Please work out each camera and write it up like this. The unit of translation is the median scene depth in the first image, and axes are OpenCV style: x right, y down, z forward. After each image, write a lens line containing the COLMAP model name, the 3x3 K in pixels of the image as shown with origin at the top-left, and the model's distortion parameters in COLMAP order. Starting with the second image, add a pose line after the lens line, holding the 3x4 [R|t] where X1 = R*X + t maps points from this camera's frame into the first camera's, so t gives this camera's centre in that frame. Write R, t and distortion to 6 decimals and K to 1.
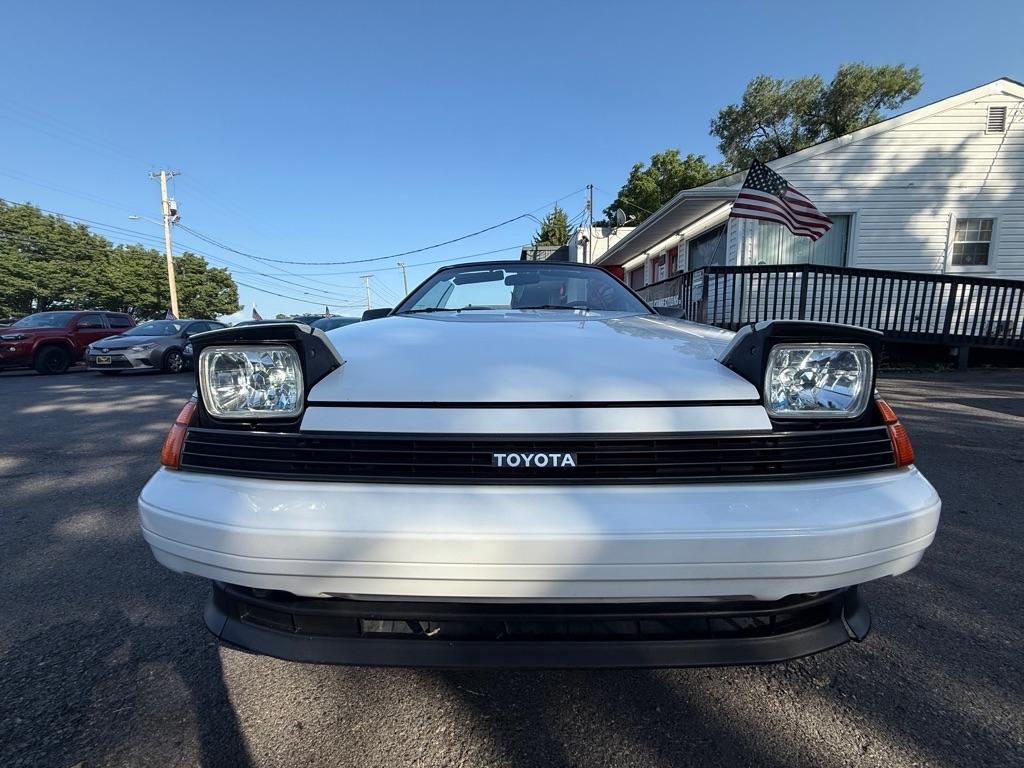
lens RADIAL K [[408.4, 0, 511.2], [0, 408.4, 383.5], [0, 0, 1]] dist [-0.001573, 0.000189]
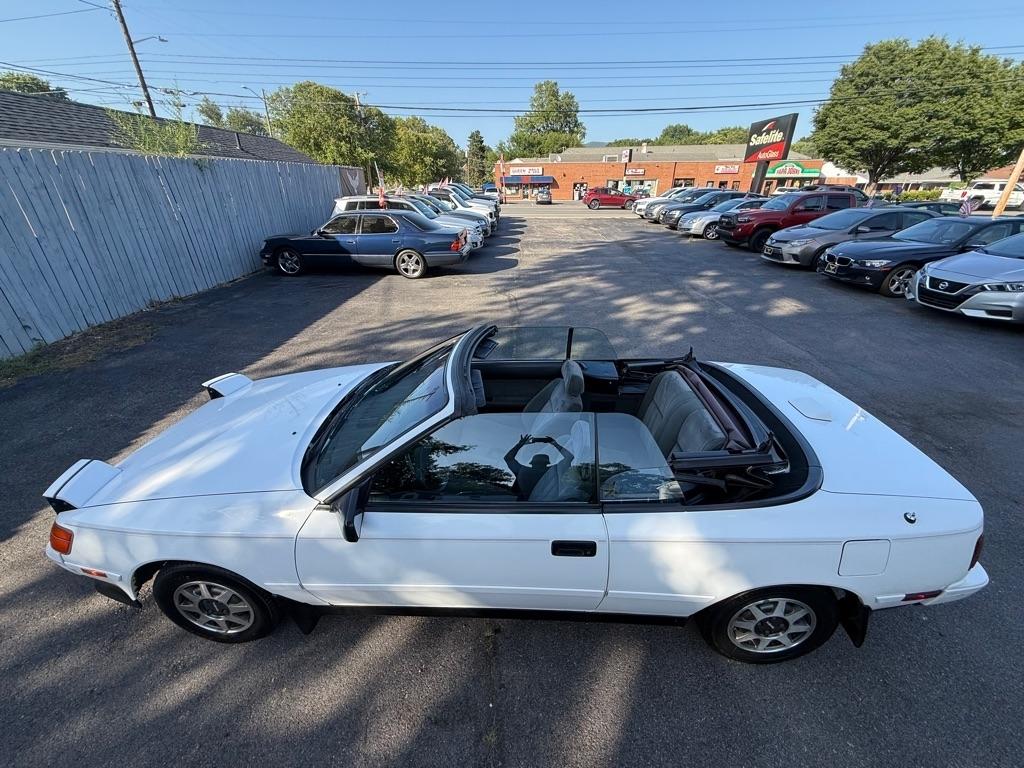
lens RADIAL K [[408.4, 0, 509.0], [0, 408.4, 385.6], [0, 0, 1]] dist [-0.001573, 0.000189]
pose [[-0.037224, 0.458469, -0.887931, 0.158807], [-0.104385, 0.881902, 0.459732, -0.122675], [0.993840, 0.109799, 0.015030, 0.207592]]
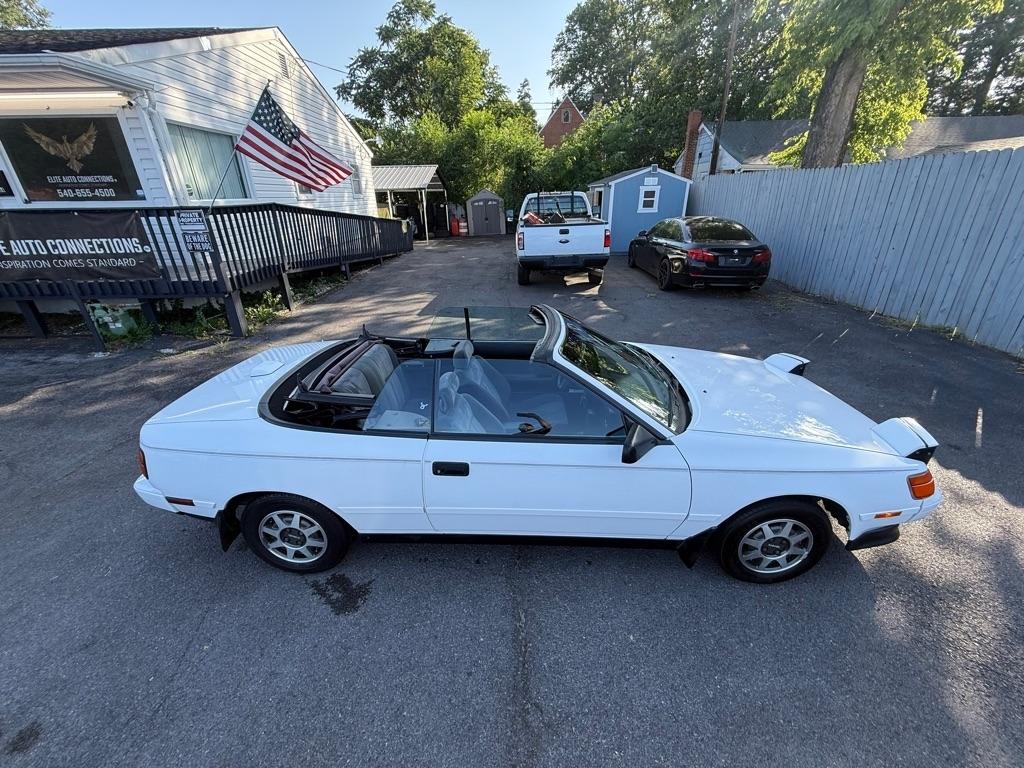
lens RADIAL K [[408.4, 0, 513.3], [0, 408.4, 384.5], [0, 0, 1]] dist [-0.001573, 0.000189]
pose [[0.010477, -0.407226, 0.913267, -0.180507], [0.127120, 0.906450, 0.402728, -0.108554], [-0.991832, 0.111875, 0.061263, 0.202845]]
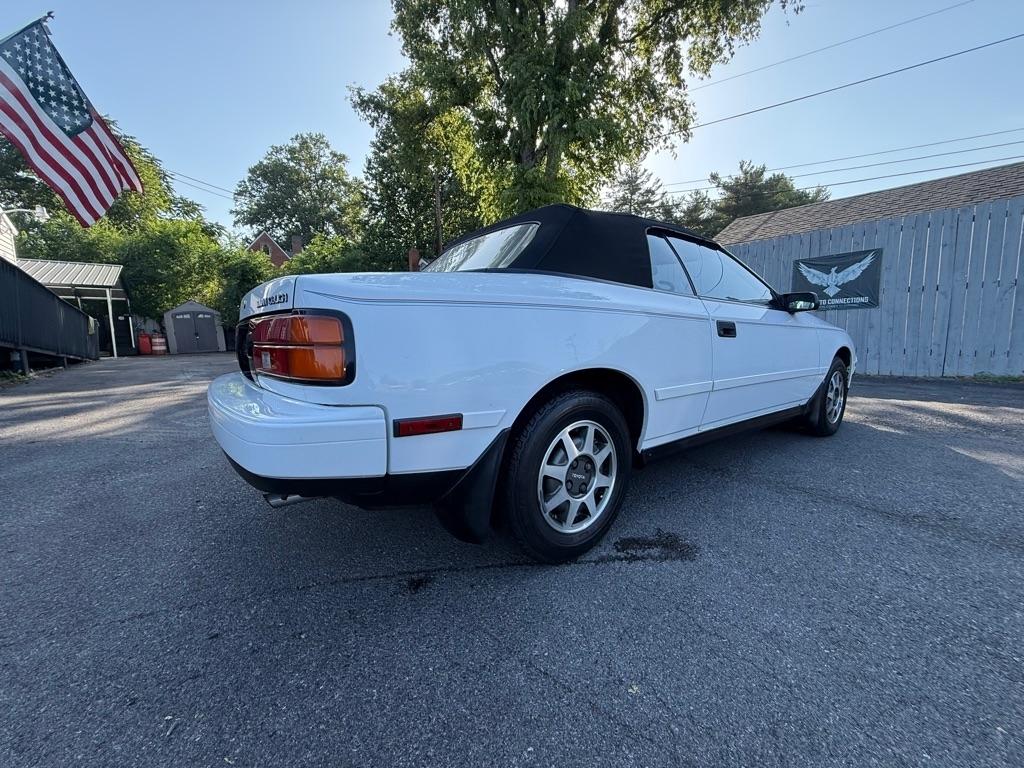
lens RADIAL K [[408.4, 0, 510.4], [0, 408.4, 383.4], [0, 0, 1]] dist [-0.001573, 0.000189]
pose [[-0.617958, -0.081077, 0.782019, -0.120726], [0.104630, 0.977341, 0.184006, -0.039126], [-0.779218, 0.195530, -0.595472, 0.376761]]
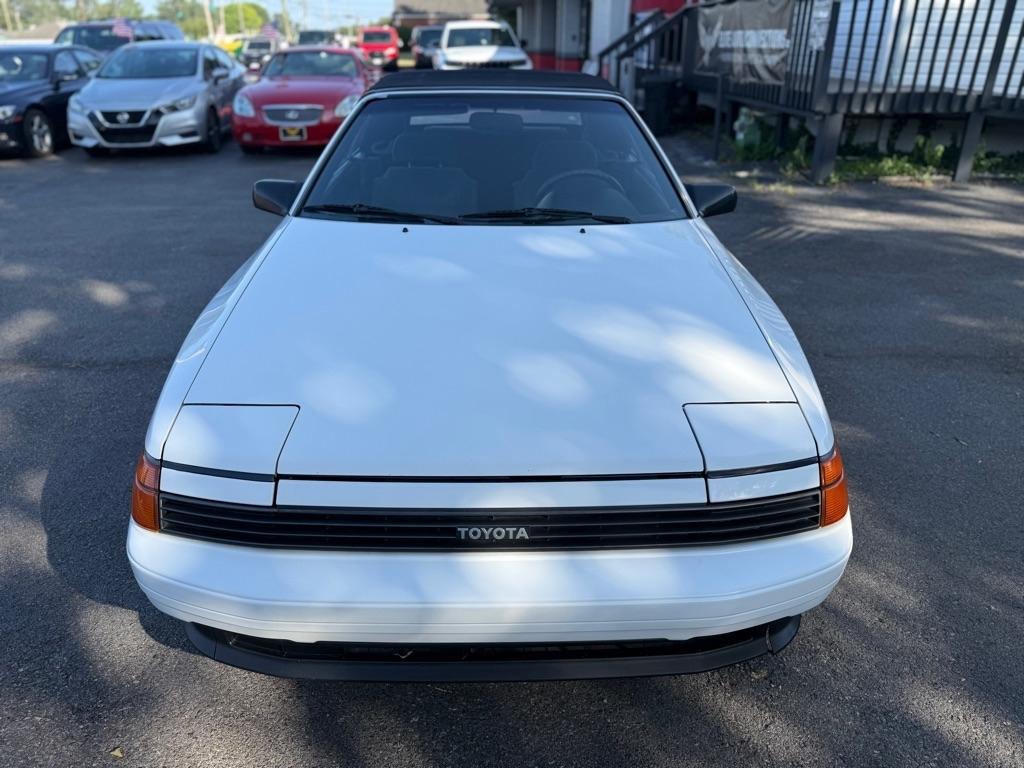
lens RADIAL K [[730.0, 0, 514.6], [0, 730.0, 381.7], [0, 0, 1]] dist [0.002673, -0.011875]
pose [[0.999305, -0.003772, 0.037085, 0.002221], [-0.008261, 0.947718, 0.319002, -0.044615], [-0.036350, -0.319086, 0.947028, -0.041060]]
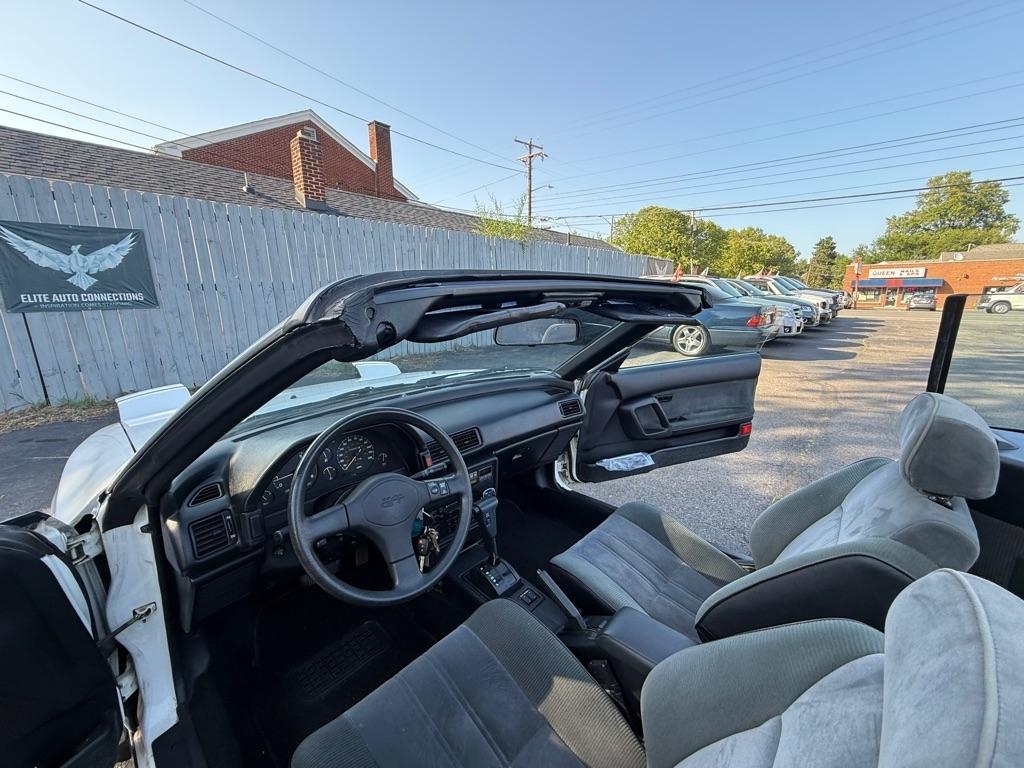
lens RADIAL K [[408.4, 0, 508.9], [0, 408.4, 384.6], [0, 0, 1]] dist [-0.001573, 0.000189]
pose [[-0.677967, 0.173564, -0.714309, 0.062637], [-0.069941, 0.952087, 0.297723, -0.060907], [0.731758, 0.251806, -0.633344, 0.229405]]
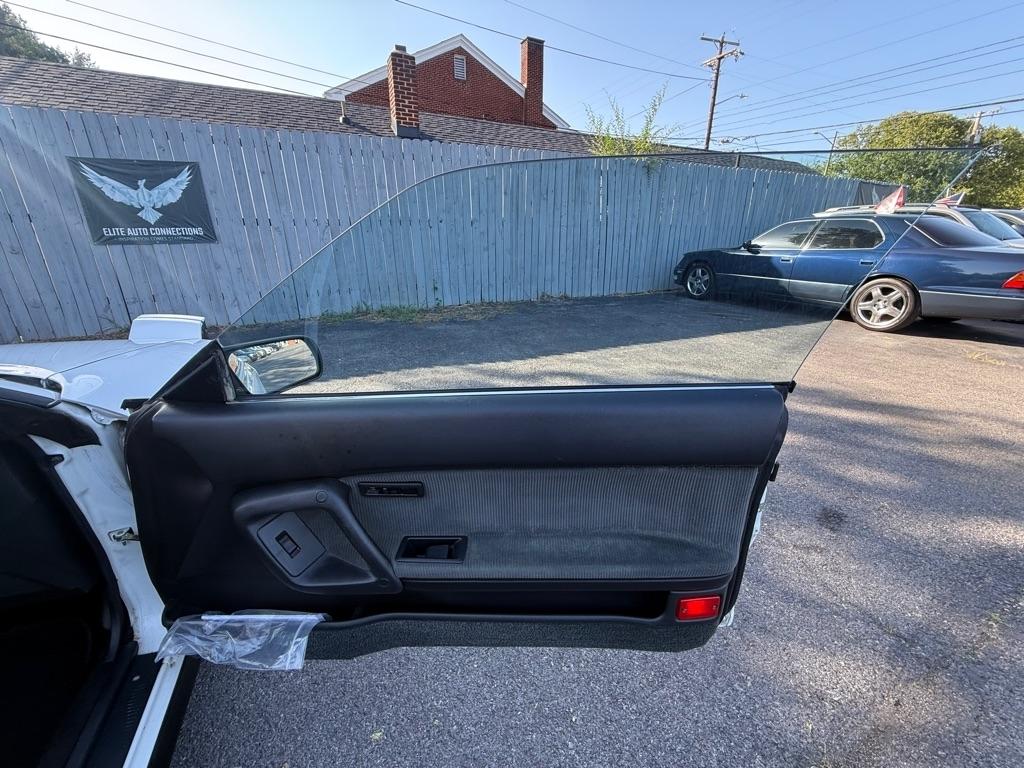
lens RADIAL K [[408.4, 0, 510.7], [0, 408.4, 383.6], [0, 0, 1]] dist [-0.001573, 0.000189]
pose [[-0.905670, 0.153591, -0.395185, -0.083209], [-0.036555, 0.900320, 0.433690, -0.050989], [0.422404, 0.407226, -0.809779, 0.220982]]
